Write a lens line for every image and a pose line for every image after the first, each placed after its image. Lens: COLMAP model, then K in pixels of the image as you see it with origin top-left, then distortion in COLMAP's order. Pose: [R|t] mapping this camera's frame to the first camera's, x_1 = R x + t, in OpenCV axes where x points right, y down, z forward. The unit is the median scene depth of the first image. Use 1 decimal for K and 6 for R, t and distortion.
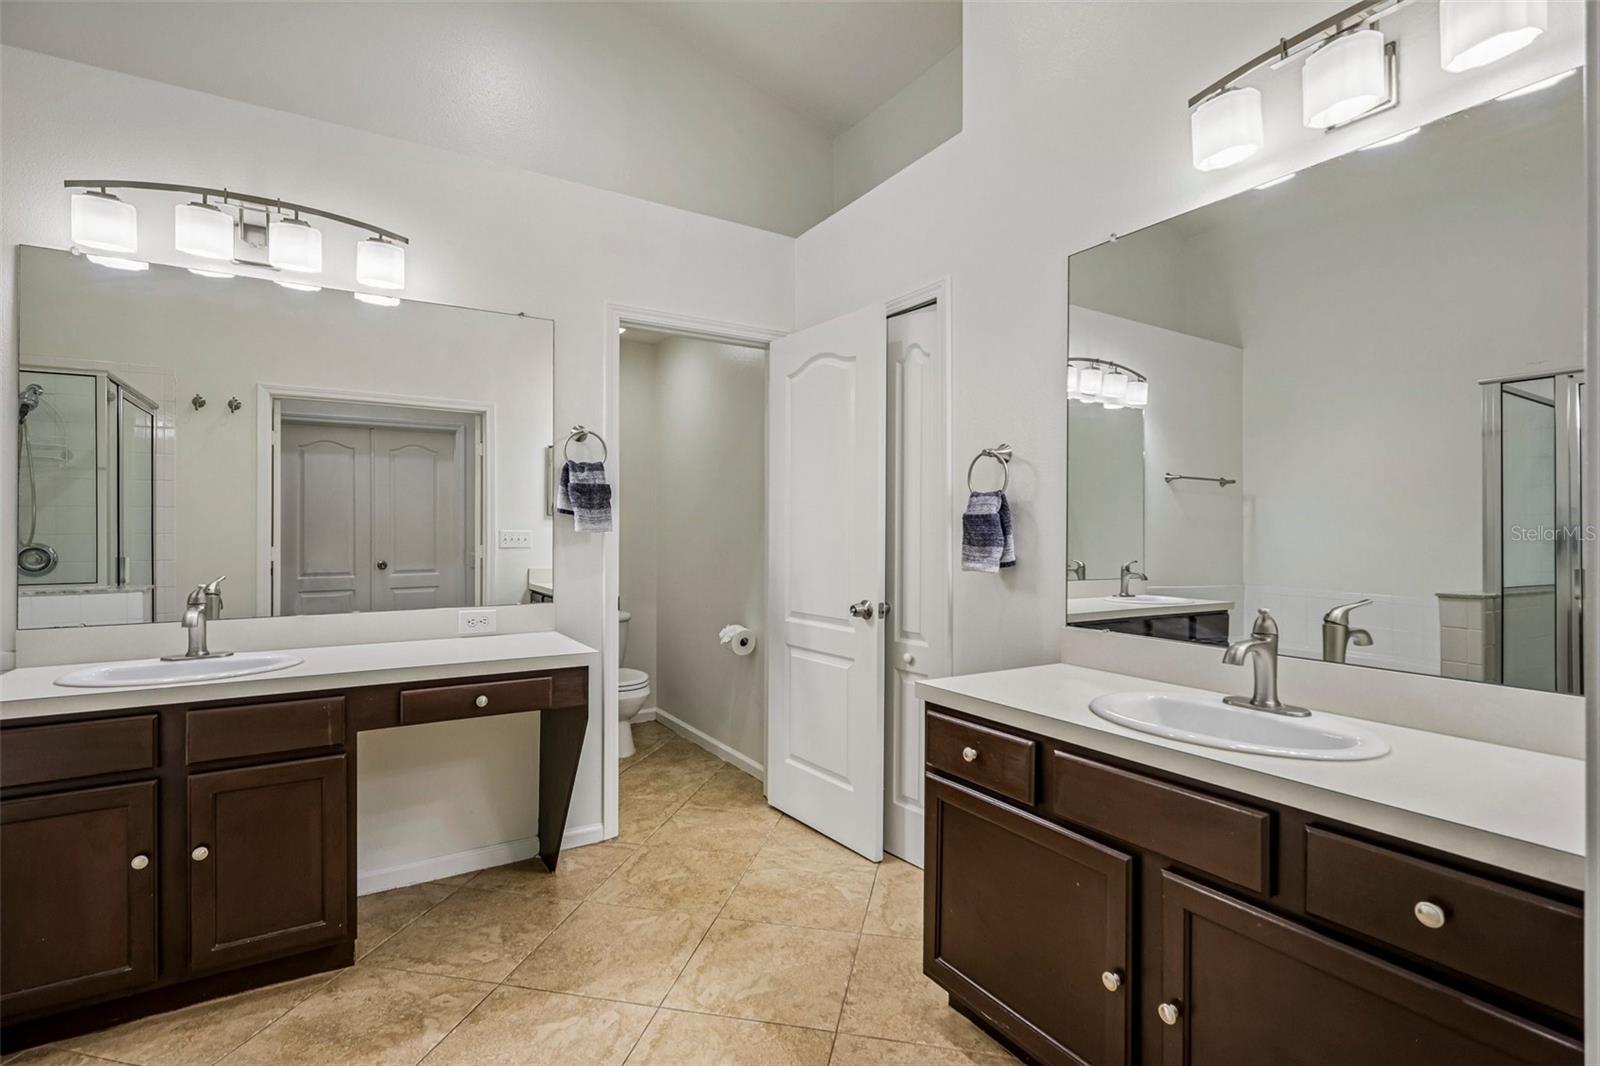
lens RADIAL K [[749.5, 0, 792.8], [0, 749.5, 531.5], [0, 0, 1]] dist [-0.001232, 0.000812]
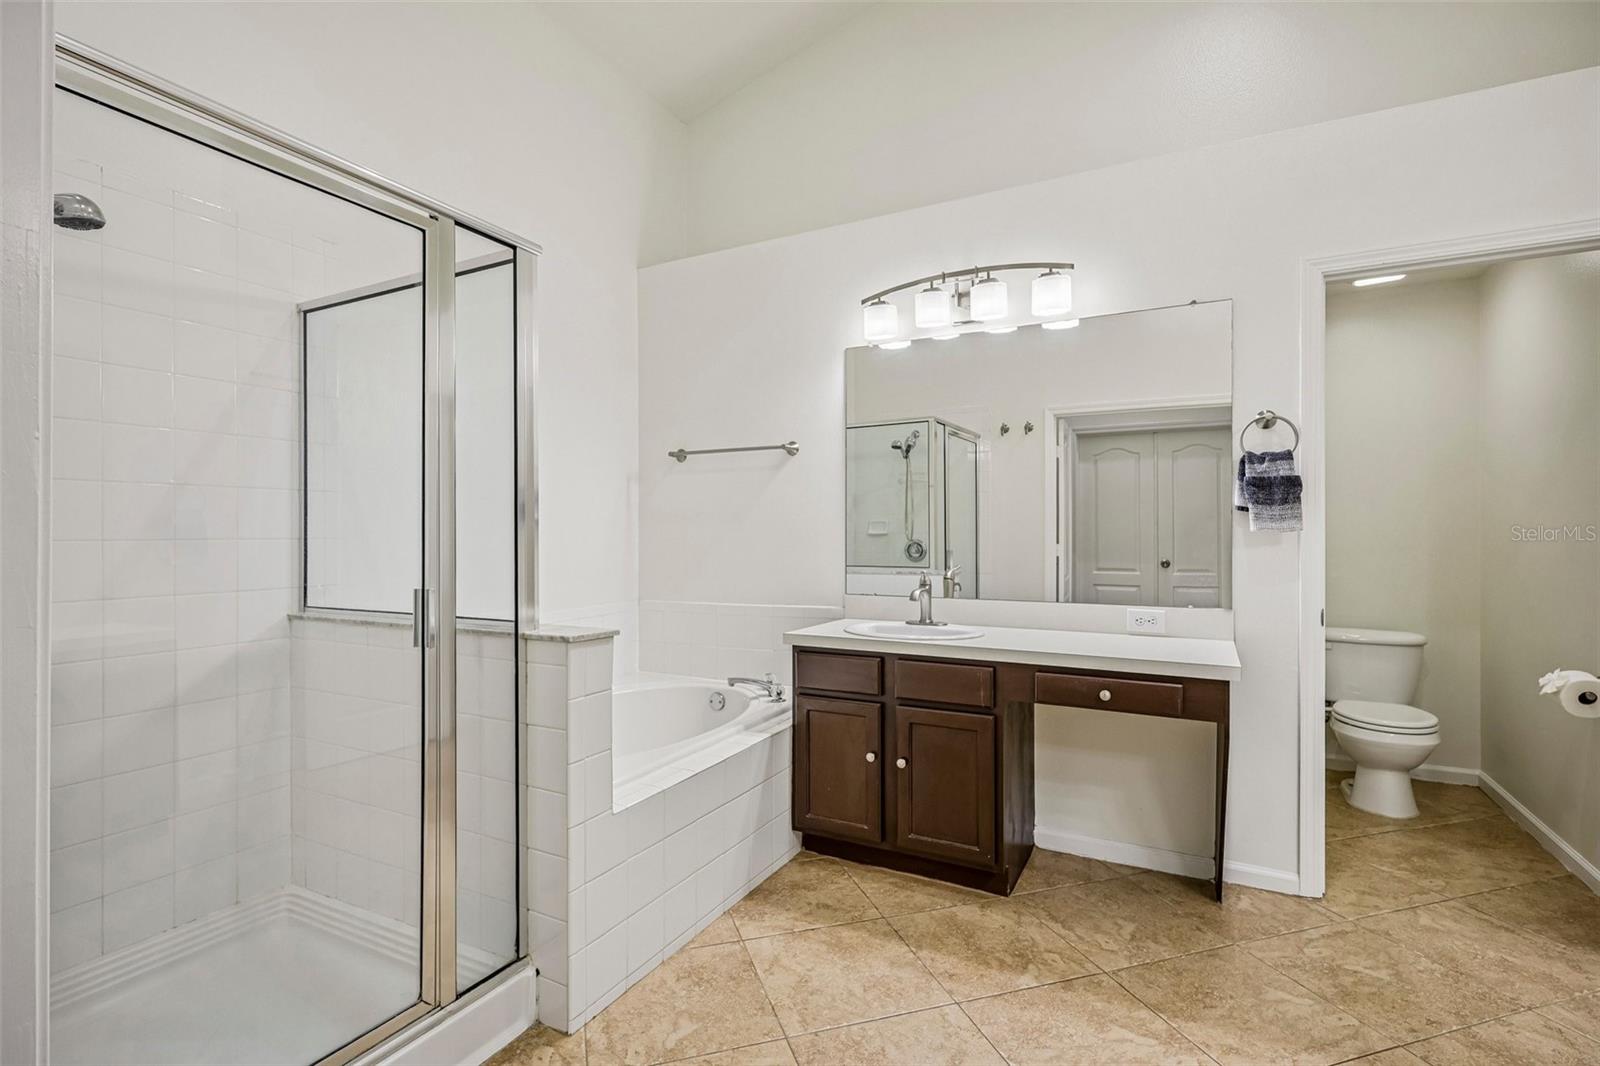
lens RADIAL K [[749.5, 0, 790.3], [0, 749.5, 532.5], [0, 0, 1]] dist [-0.001232, 0.000812]
pose [[0.502822, 0.000994, -0.864390, 0.225910], [0.001381, 0.999997, 0.001954, -0.001091], [0.864389, -0.002176, 0.502819, 0.091275]]
